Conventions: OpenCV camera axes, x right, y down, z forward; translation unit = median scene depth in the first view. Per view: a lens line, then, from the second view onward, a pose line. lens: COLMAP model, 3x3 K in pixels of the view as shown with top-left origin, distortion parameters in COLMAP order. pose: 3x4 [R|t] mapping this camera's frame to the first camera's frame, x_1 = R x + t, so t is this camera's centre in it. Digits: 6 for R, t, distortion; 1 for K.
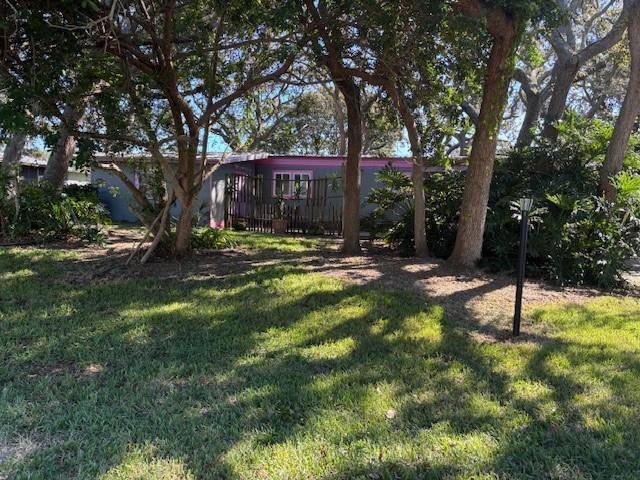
lens RADIAL K [[489.7, 0, 319.9], [0, 489.7, 238.9], [0, 0, 1]] dist [0.043084, -0.052768]
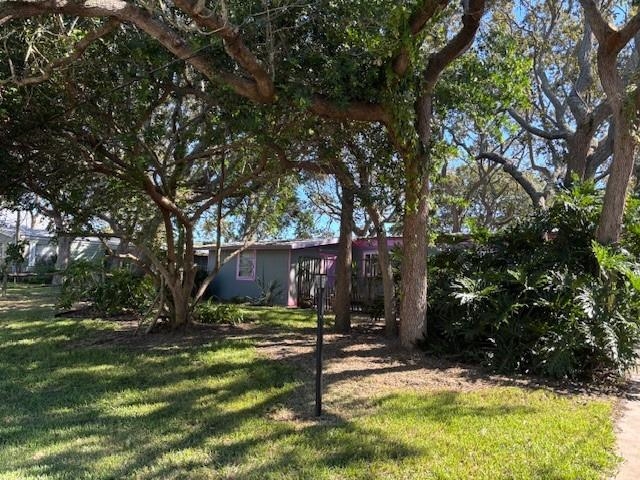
lens RADIAL K [[489.7, 0, 319.4], [0, 489.7, 240.9], [0, 0, 1]] dist [0.043084, -0.052768]
pose [[0.911305, -0.044031, -0.409370, 0.830174], [-0.019929, 0.988383, -0.150672, -0.003562], [0.411249, 0.145466, 0.899841, 0.056345]]
